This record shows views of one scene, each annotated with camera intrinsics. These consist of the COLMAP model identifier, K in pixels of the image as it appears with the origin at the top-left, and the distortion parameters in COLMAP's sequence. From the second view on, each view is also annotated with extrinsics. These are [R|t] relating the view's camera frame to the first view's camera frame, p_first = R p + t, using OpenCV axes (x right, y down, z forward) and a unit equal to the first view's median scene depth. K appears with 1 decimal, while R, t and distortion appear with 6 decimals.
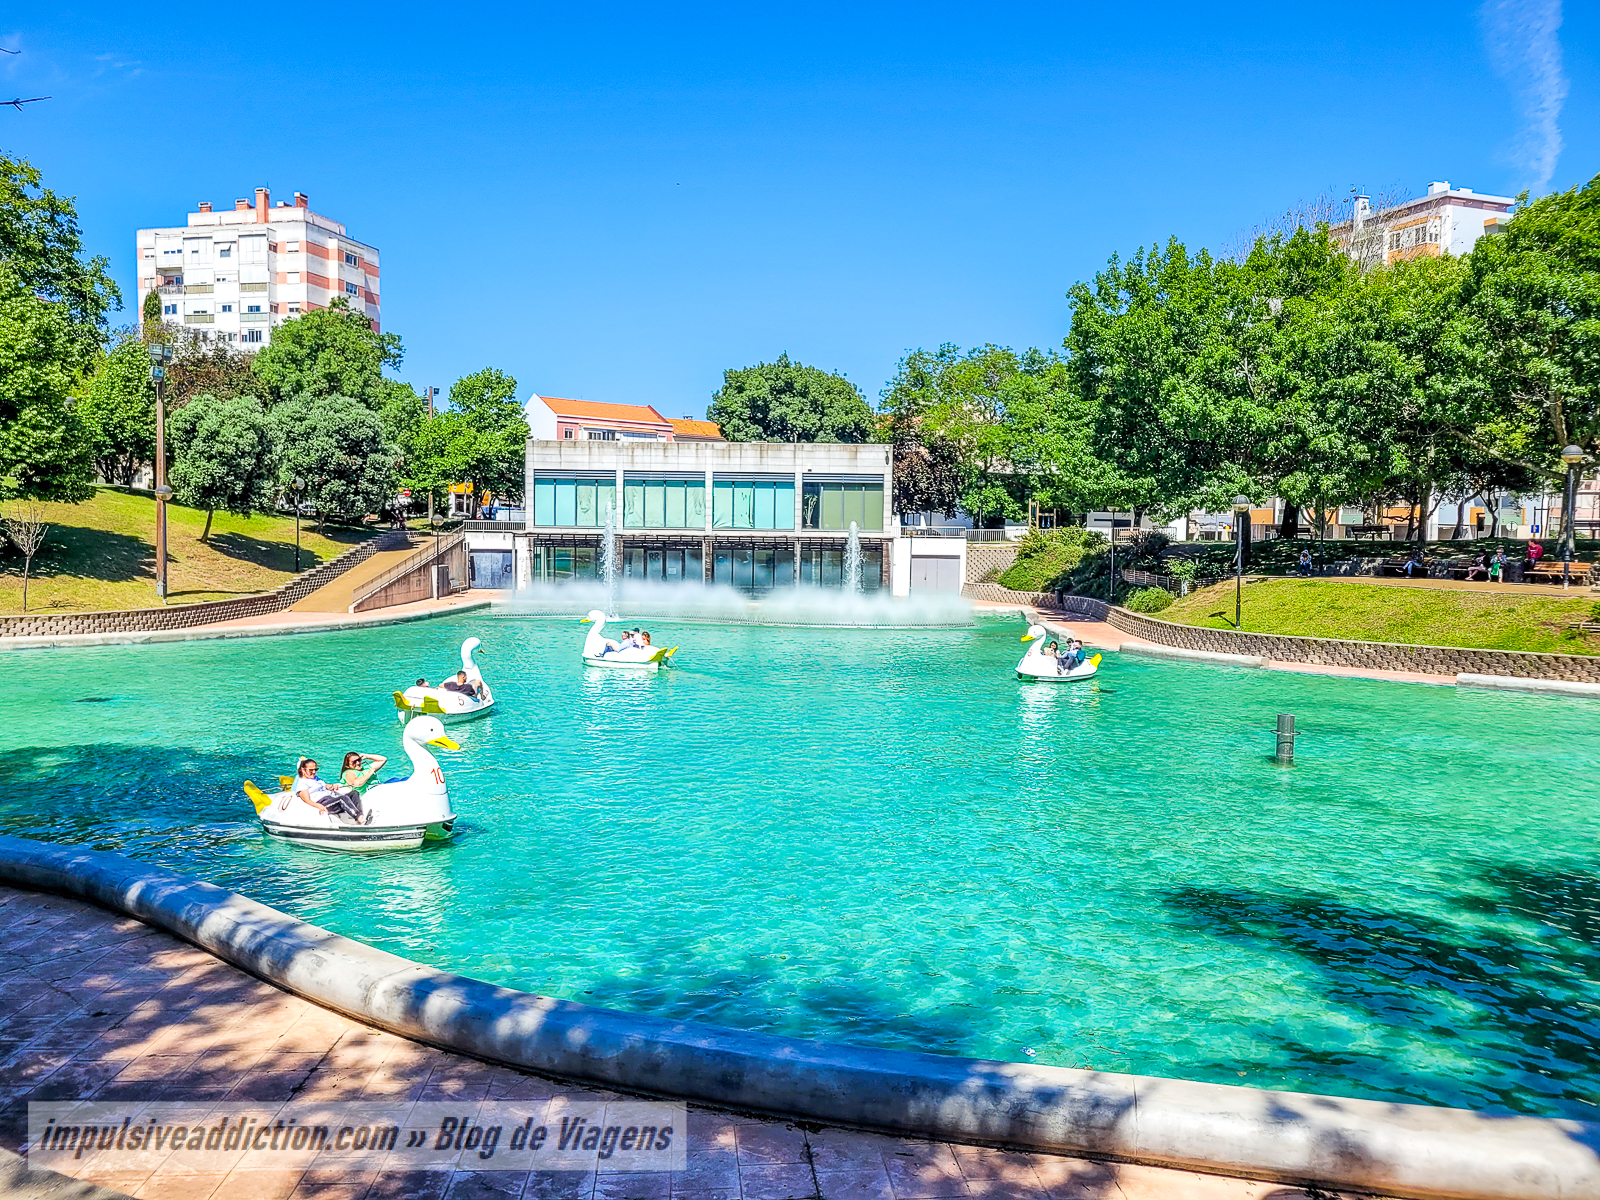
lens RADIAL K [[1220.4, 0, 784.8], [0, 1220.4, 607.0], [0, 0, 1]] dist [0.033084, -0.018533]
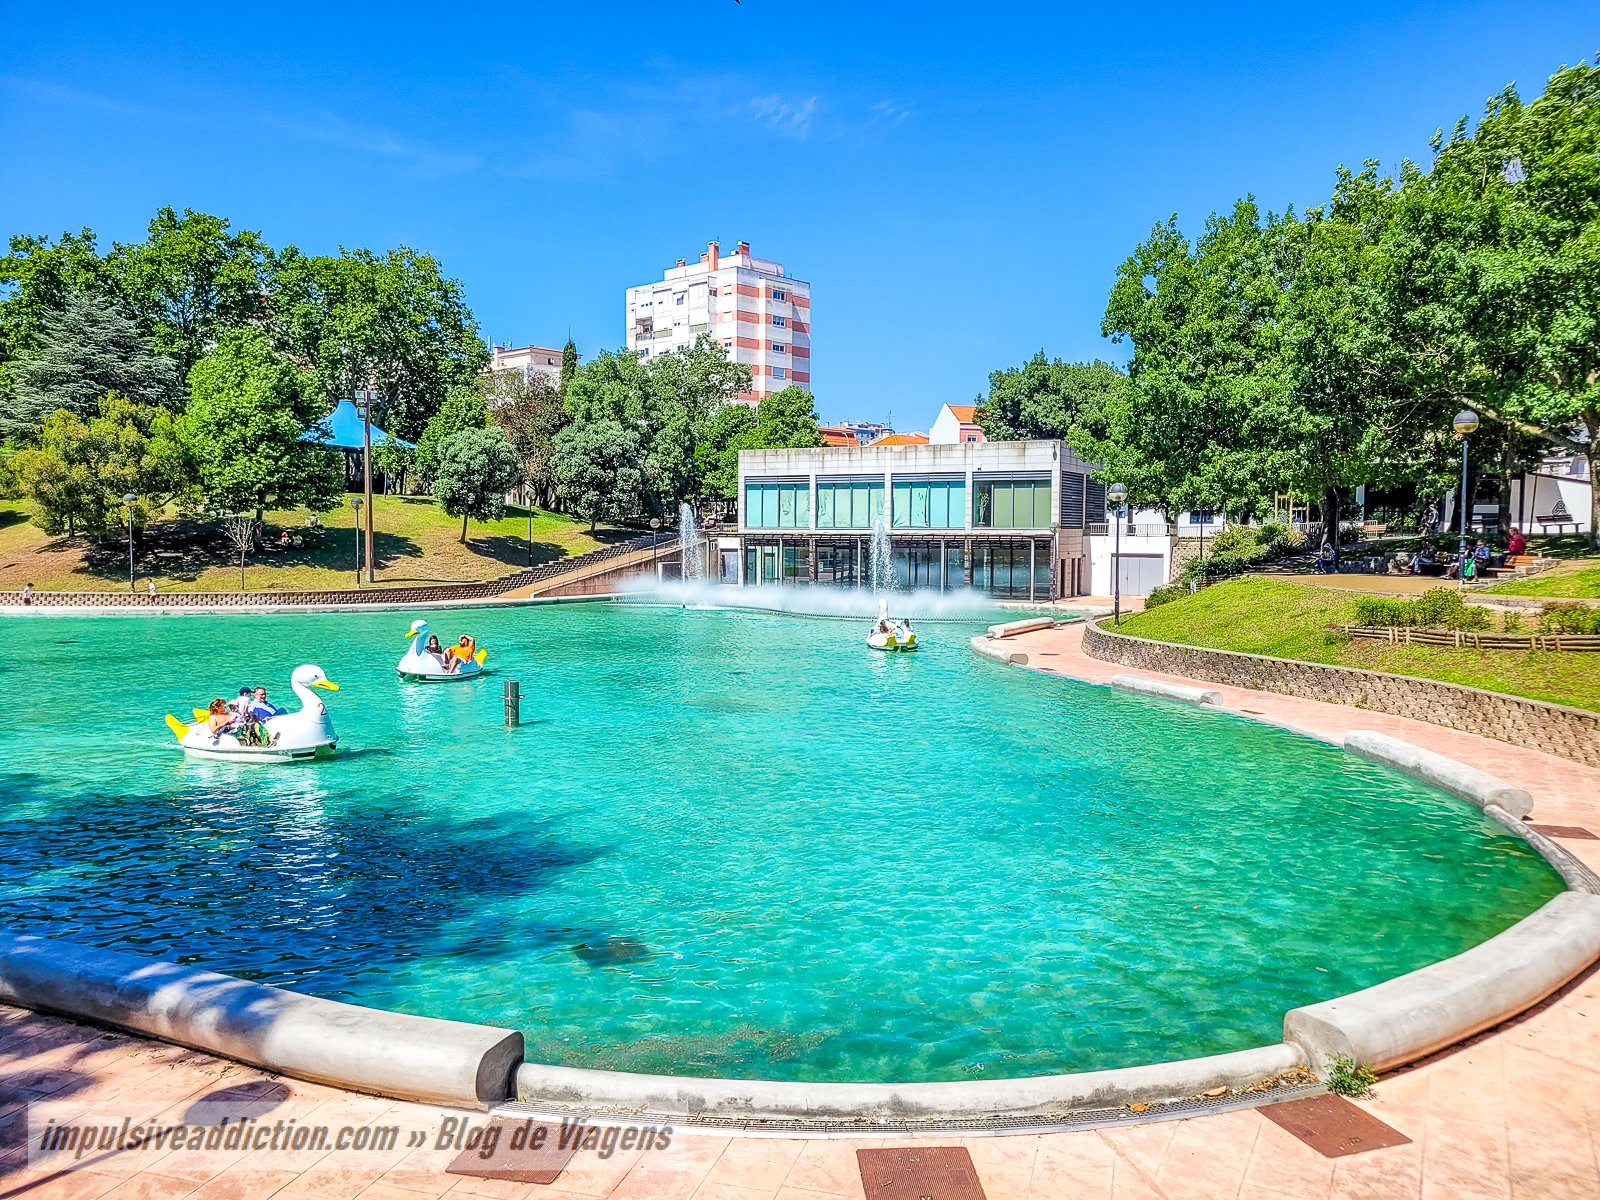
lens RADIAL K [[1220.4, 0, 799.1], [0, 1220.4, 597.1], [0, 0, 1]] dist [0.033084, -0.018533]
pose [[0.880798, 0.016494, -0.473205, 0.364637], [-0.023152, 0.999698, -0.008249, 0.005197], [0.472926, 0.018222, 0.880914, 0.046443]]
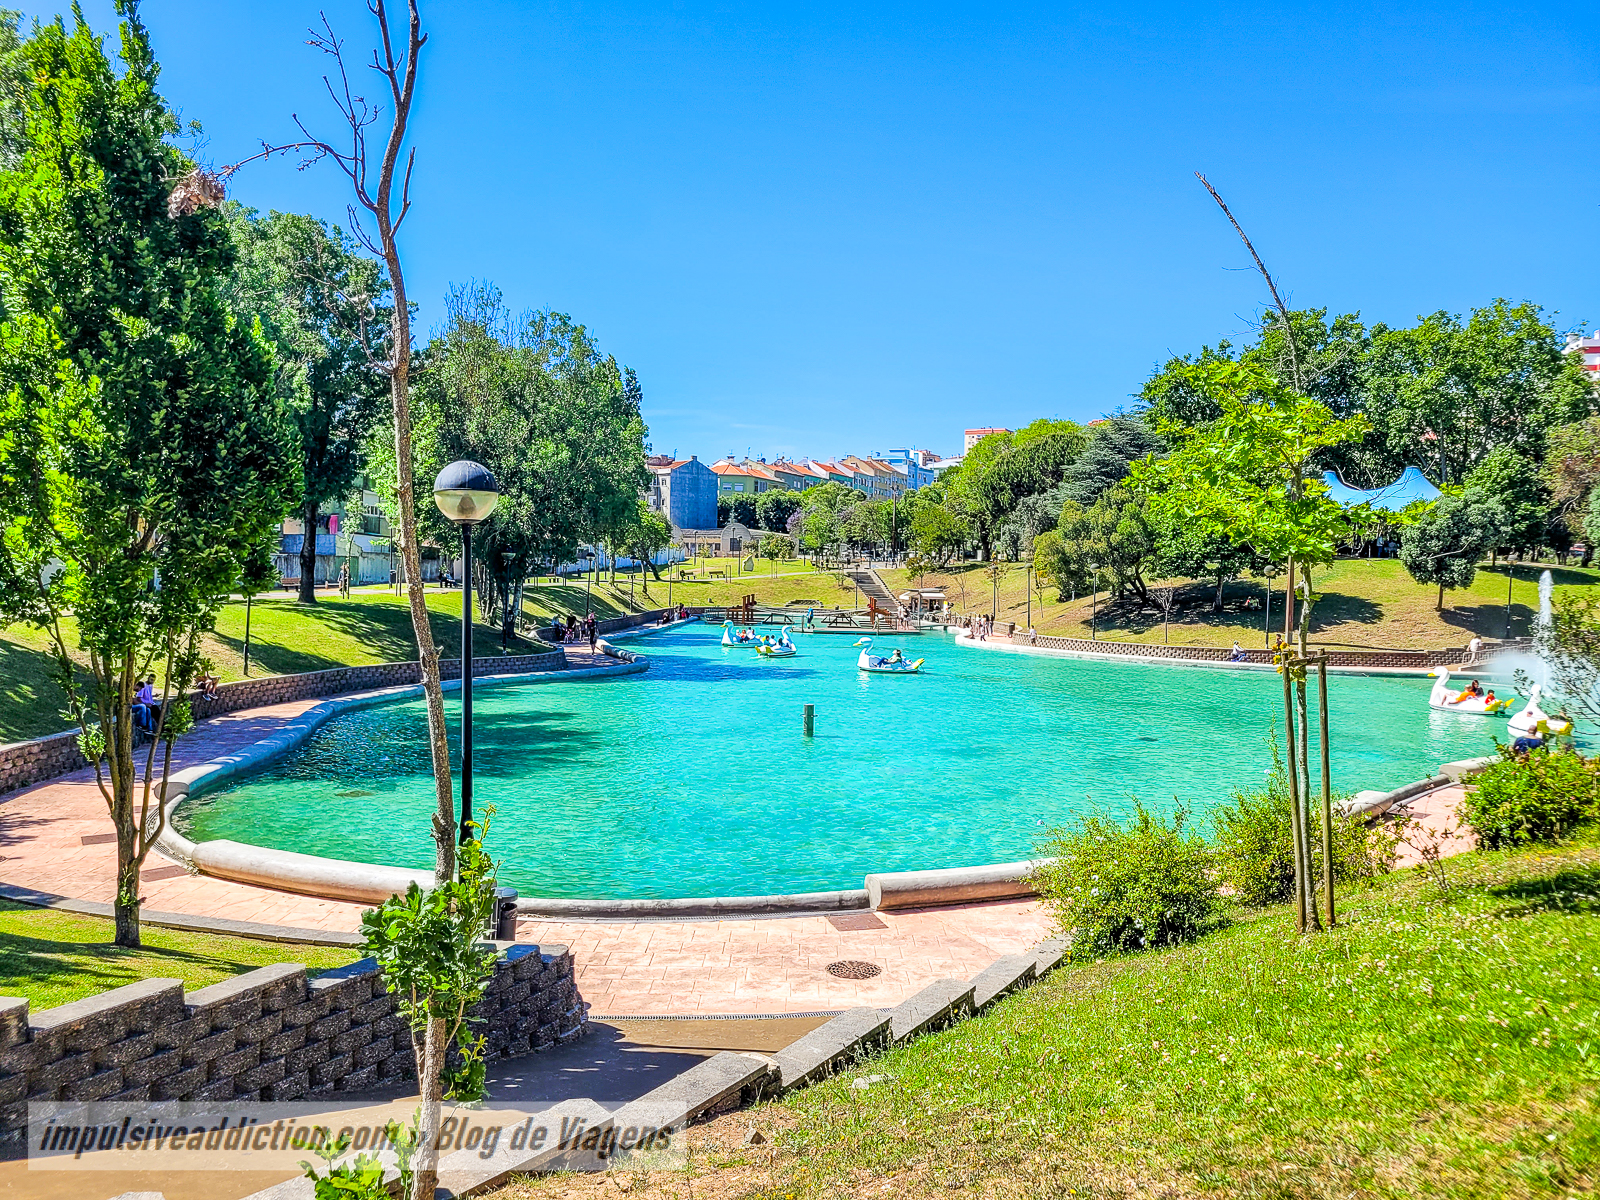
lens RADIAL K [[1220.4, 0, 804.6], [0, 1220.4, 597.6], [0, 0, 1]] dist [0.033084, -0.018533]
pose [[-0.025092, 0.009551, -0.999640, 0.639713], [-0.083226, 0.996463, 0.011609, -0.022375], [0.996215, 0.083487, -0.024208, 0.337518]]
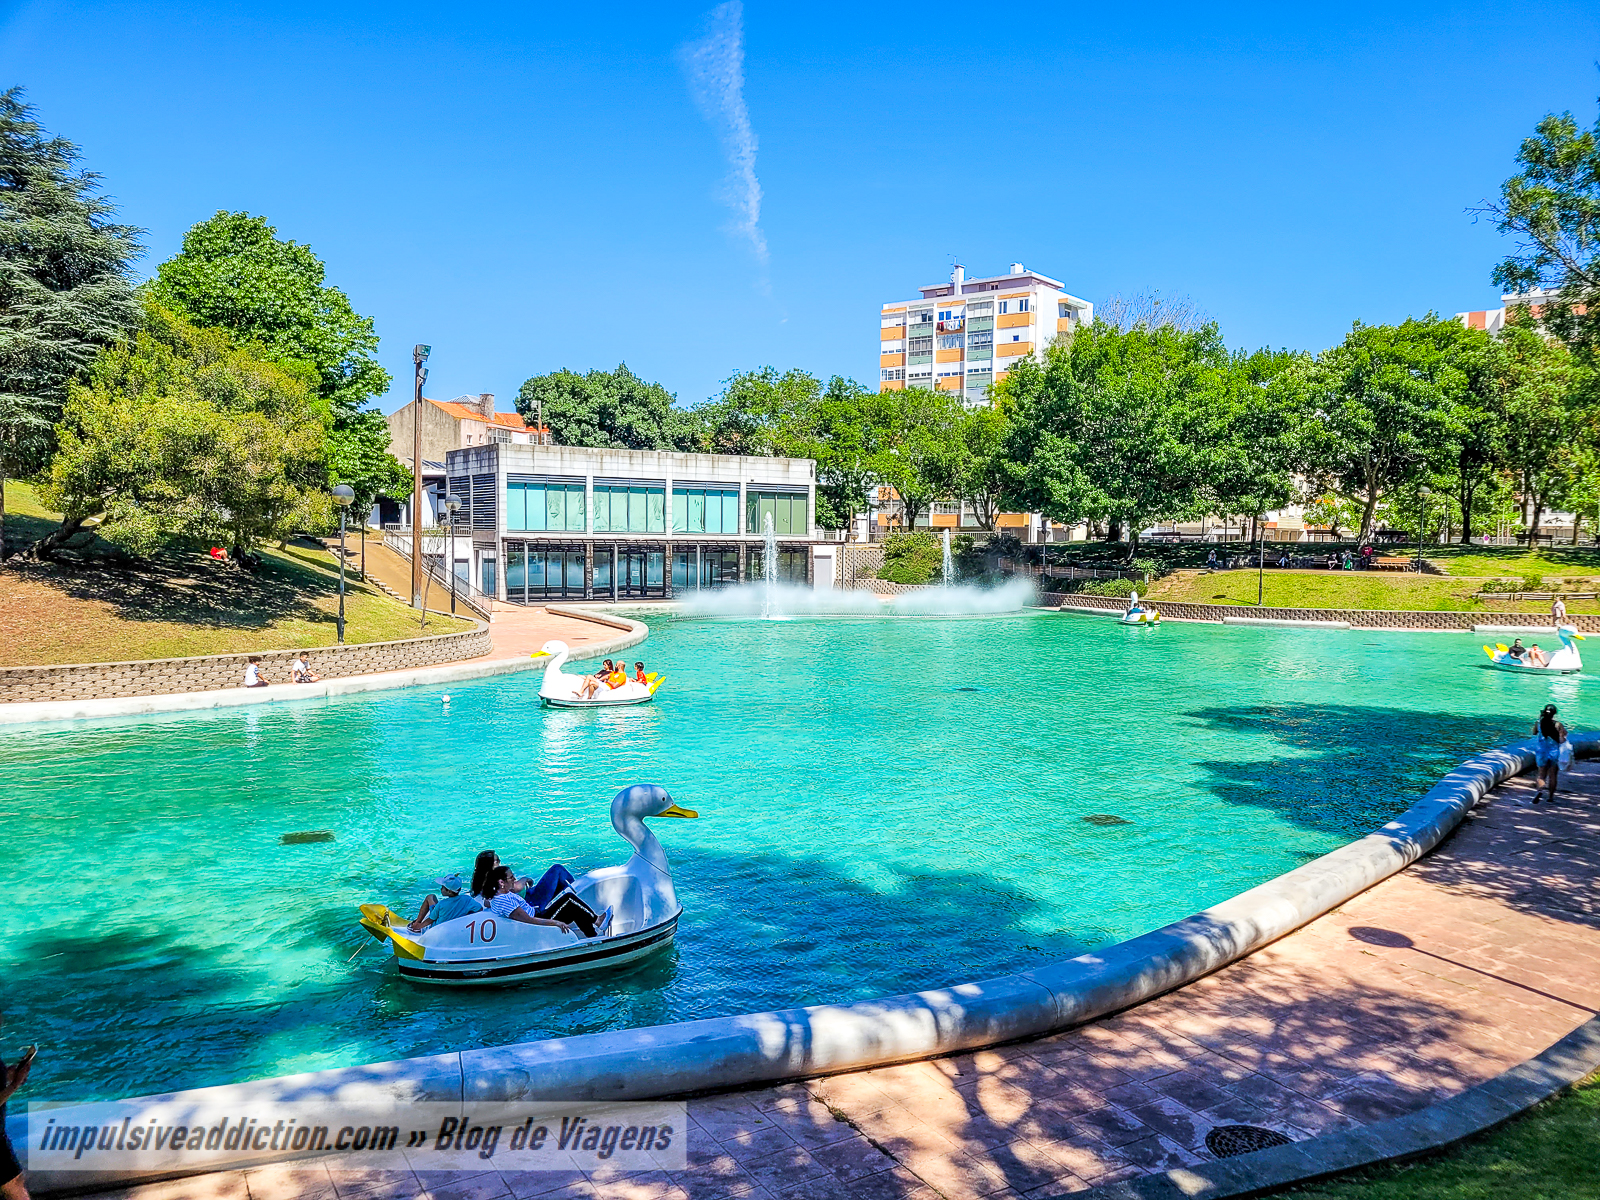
lens RADIAL K [[1220.4, 0, 805.6], [0, 1220.4, 609.5], [0, 0, 1]] dist [0.033084, -0.018533]
pose [[0.841724, -0.035297, 0.538753, -0.535479], [0.030769, 0.999375, 0.017404, -0.012660], [-0.539030, 0.001928, 0.842284, 0.041834]]
